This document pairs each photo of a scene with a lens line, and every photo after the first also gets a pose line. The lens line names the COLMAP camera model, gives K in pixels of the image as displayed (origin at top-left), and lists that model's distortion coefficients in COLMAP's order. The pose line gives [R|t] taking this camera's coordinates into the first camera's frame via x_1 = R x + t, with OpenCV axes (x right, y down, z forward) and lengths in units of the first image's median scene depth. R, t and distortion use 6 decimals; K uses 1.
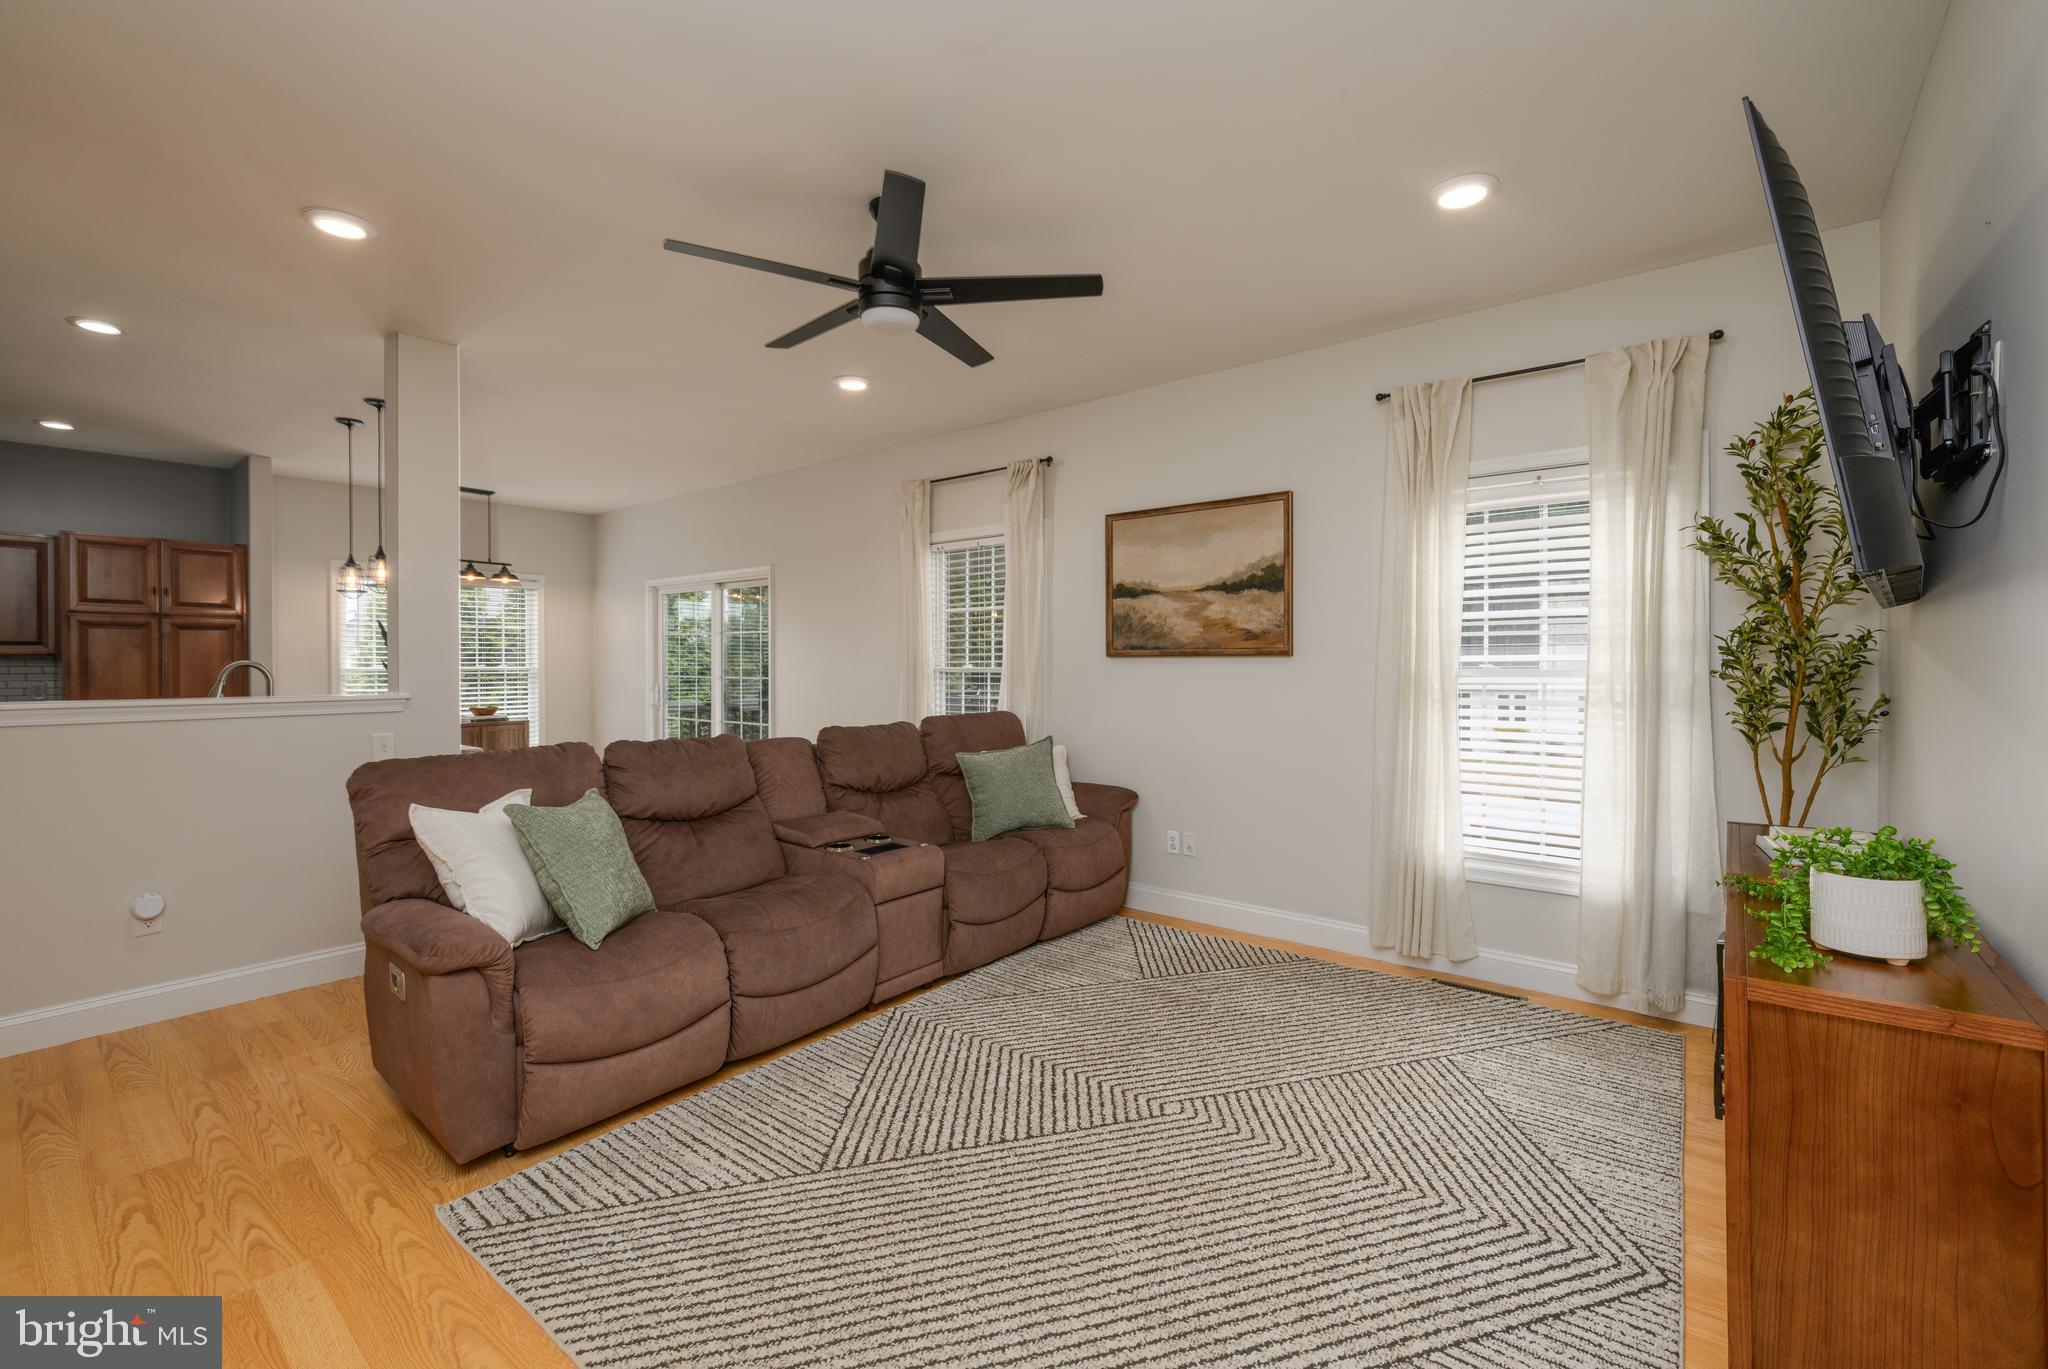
lens RADIAL K [[895.9, 0, 1016.9], [0, 895.9, 671.4], [0, 0, 1]] dist [-0.001703, -0.000553]
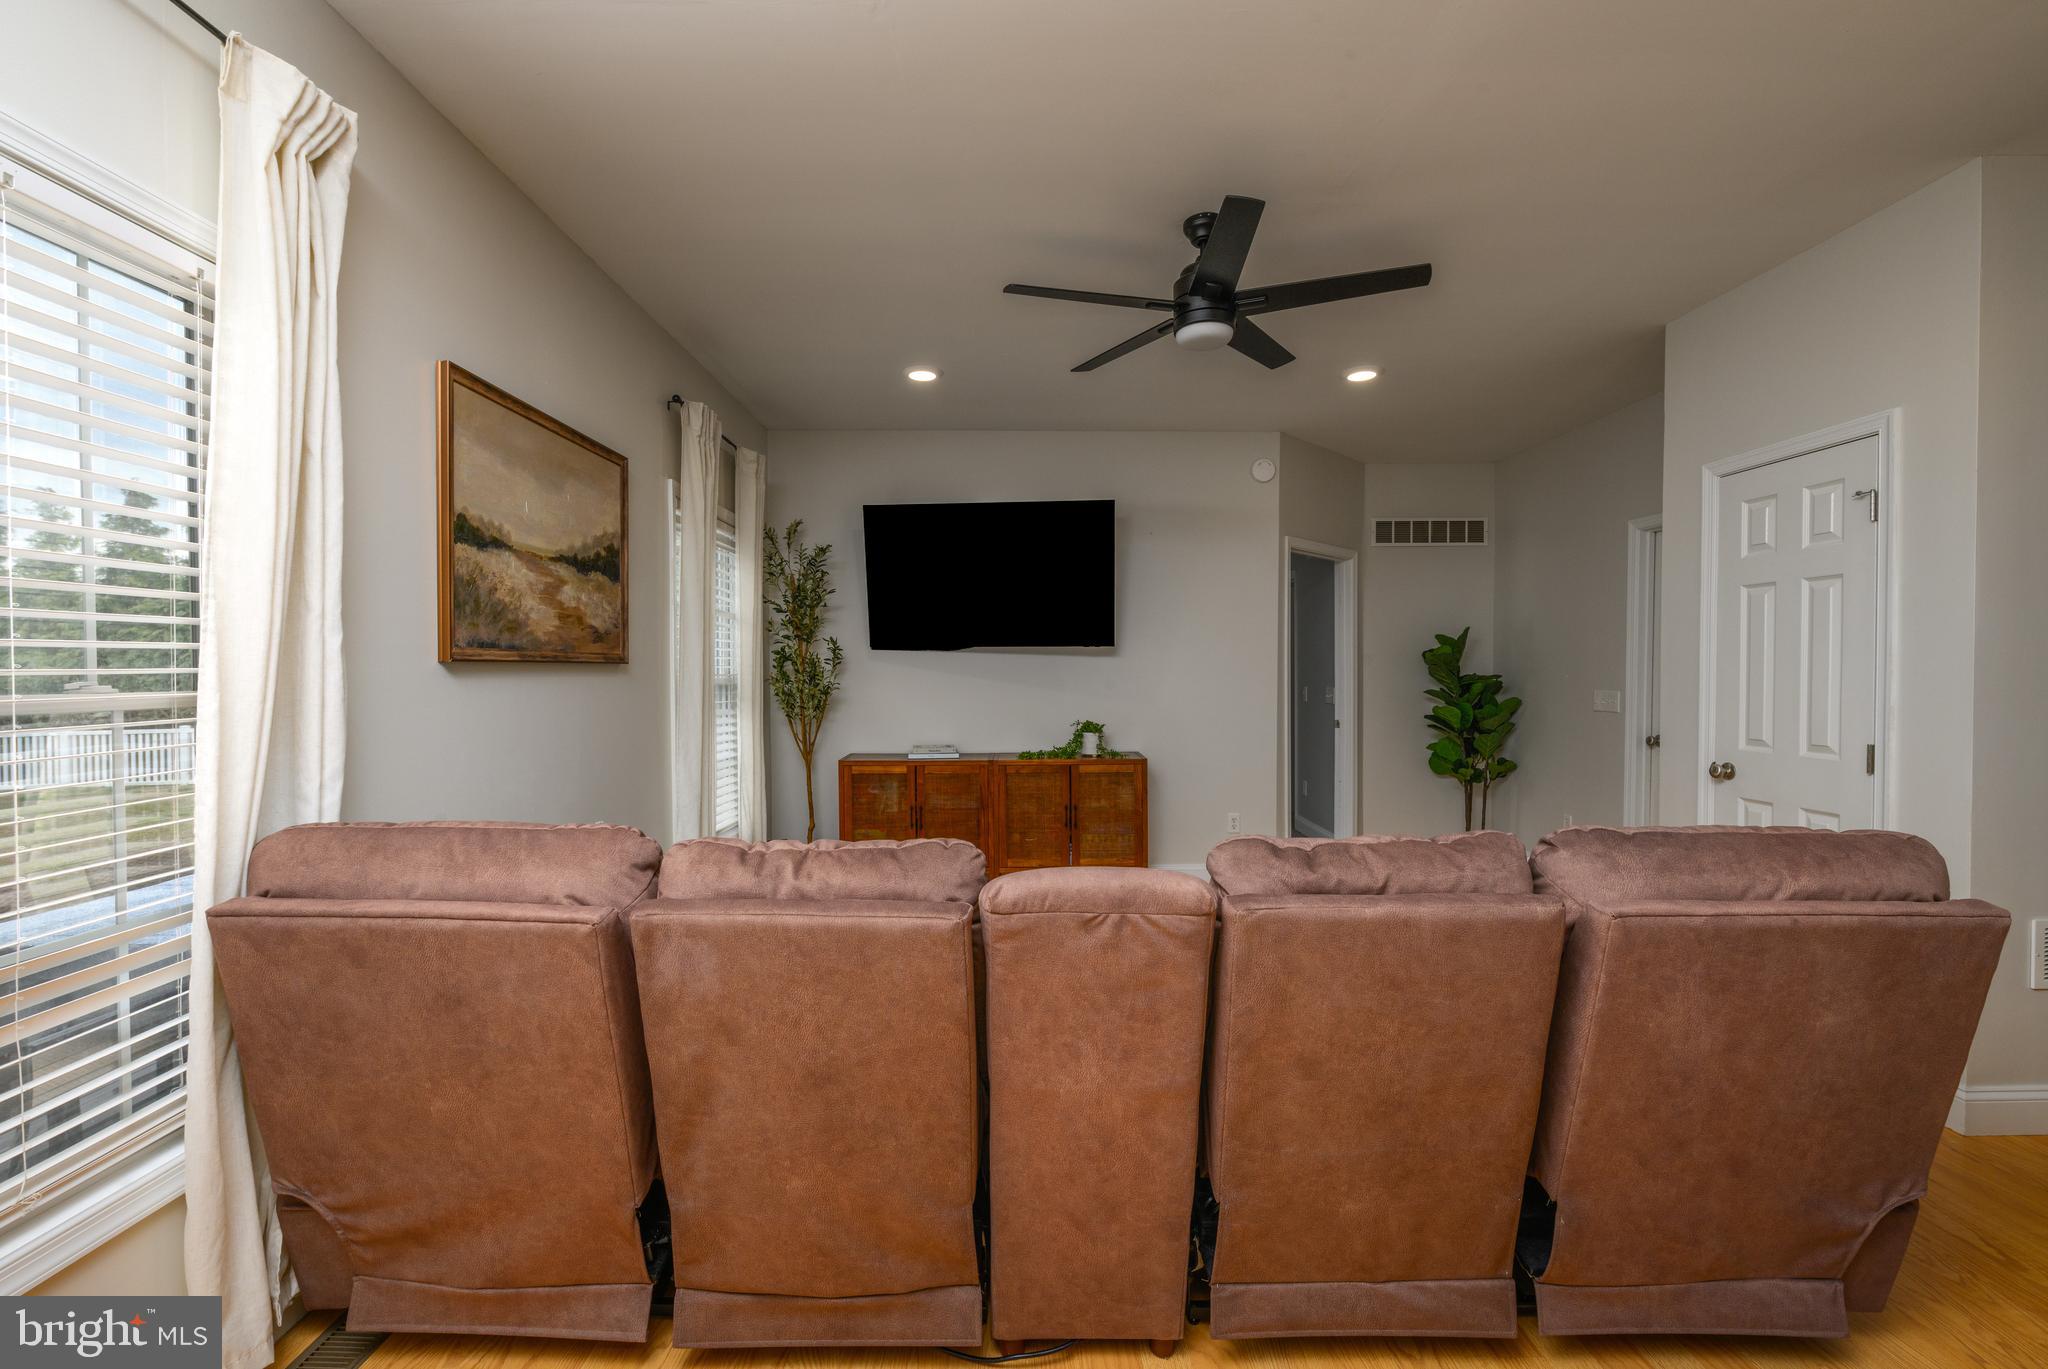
lens RADIAL K [[850.4, 0, 1024.0], [0, 850.4, 684.5], [0, 0, 1]] dist [-0.000355, -0.000133]
pose [[-0.650356, -0.017900, 0.759418, -0.468742], [-0.000796, 0.999738, 0.022883, -0.015992], [-0.759629, 0.014277, -0.650200, 1.135055]]
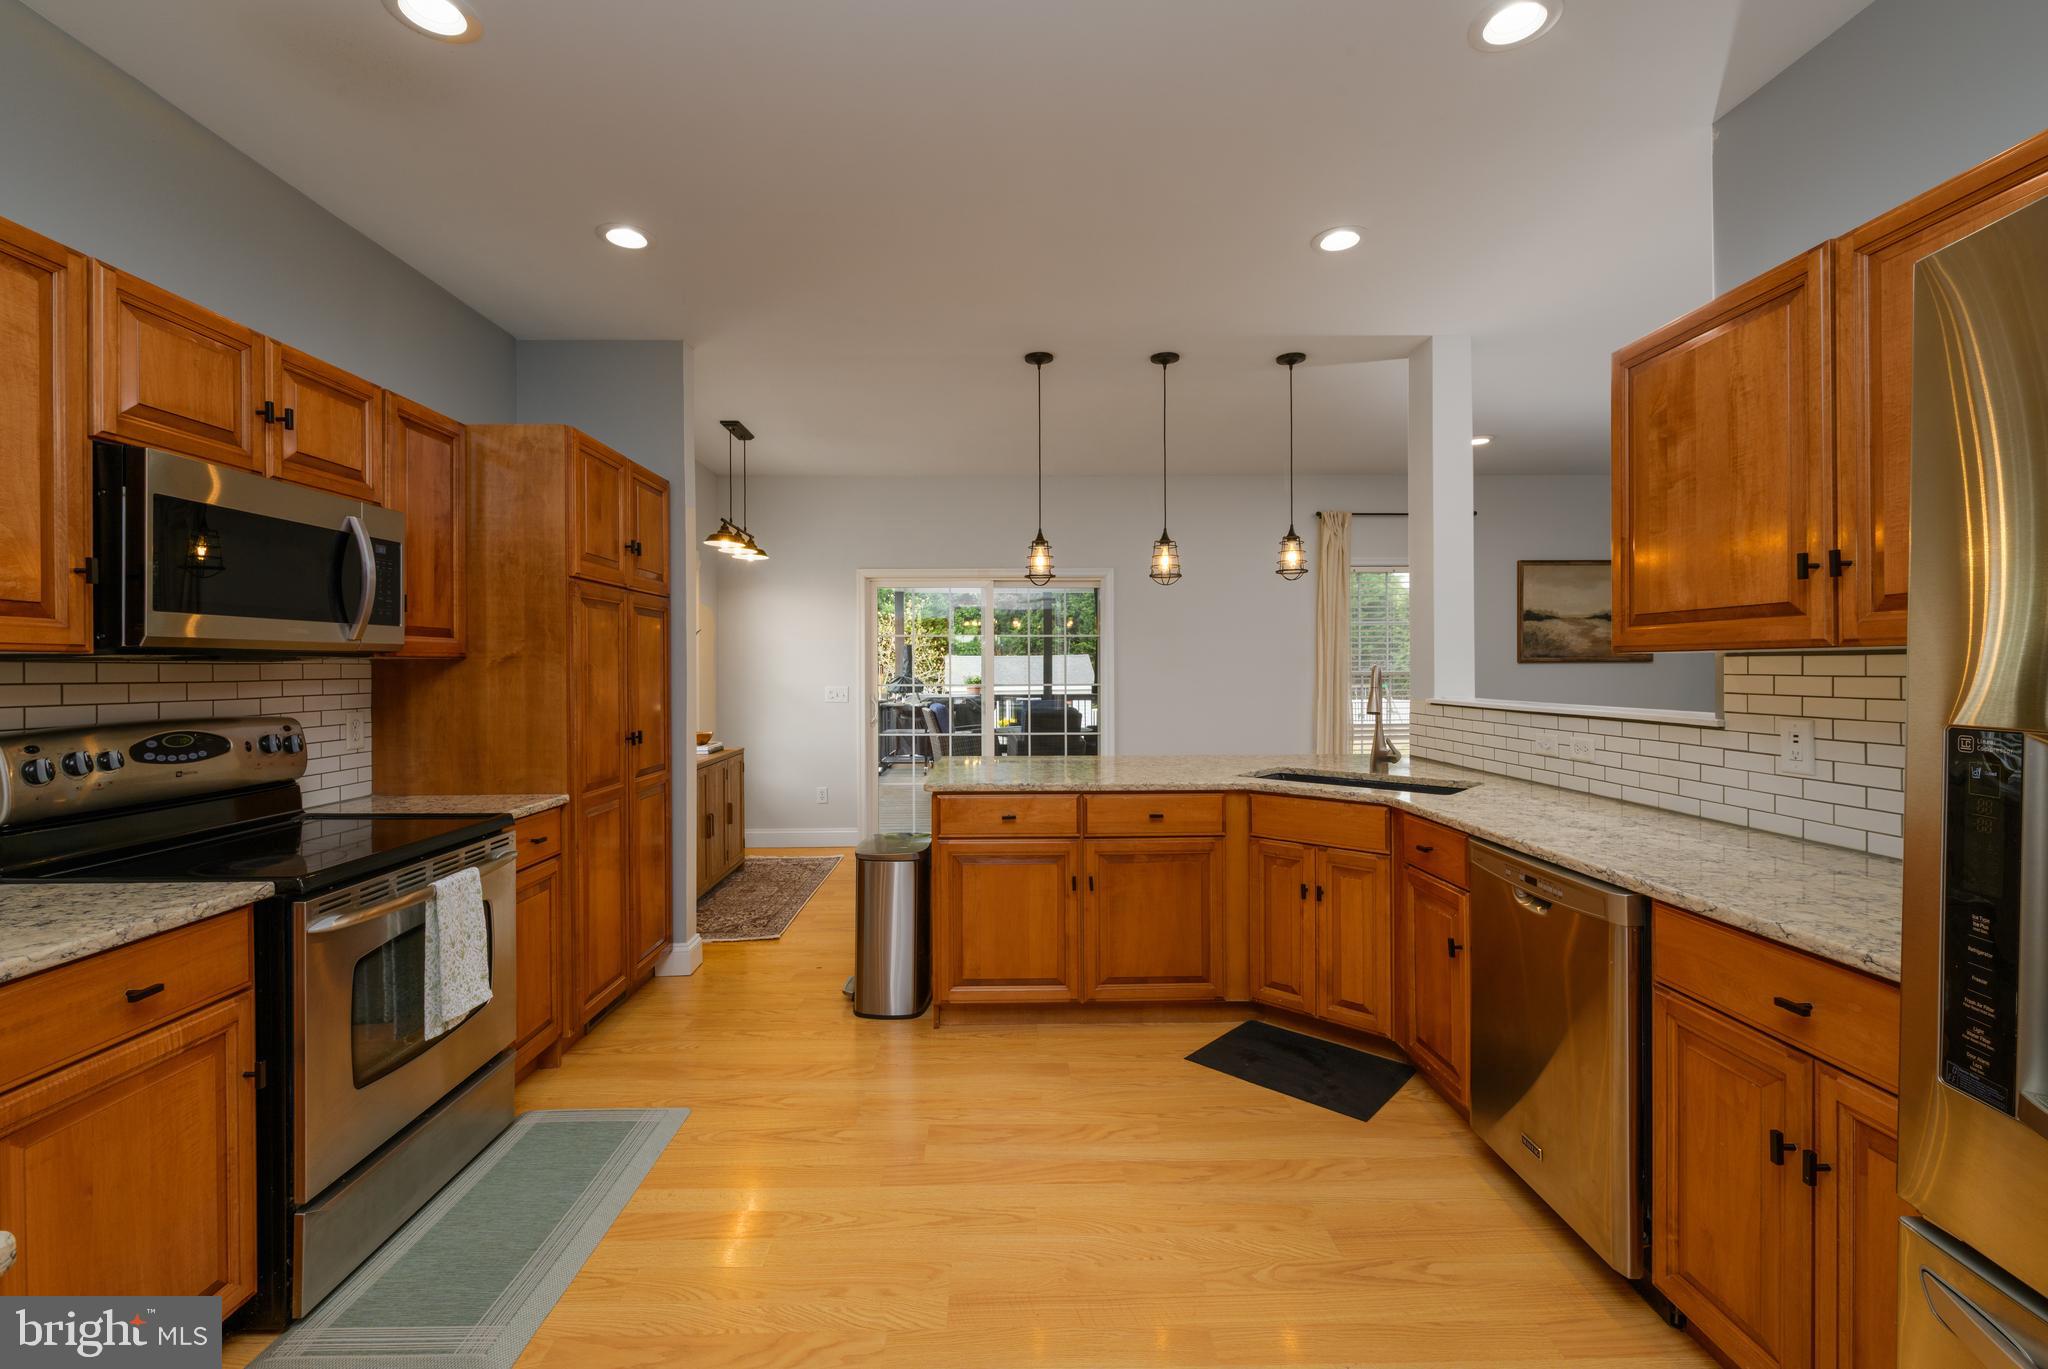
lens RADIAL K [[895.9, 0, 1016.9], [0, 895.9, 671.4], [0, 0, 1]] dist [-0.001703, -0.000553]
pose [[0.757872, -0.009069, 0.652340, -1.498296], [0.010410, 0.999944, 0.001808, -0.013787], [-0.652320, 0.005421, 0.757924, 0.485967]]
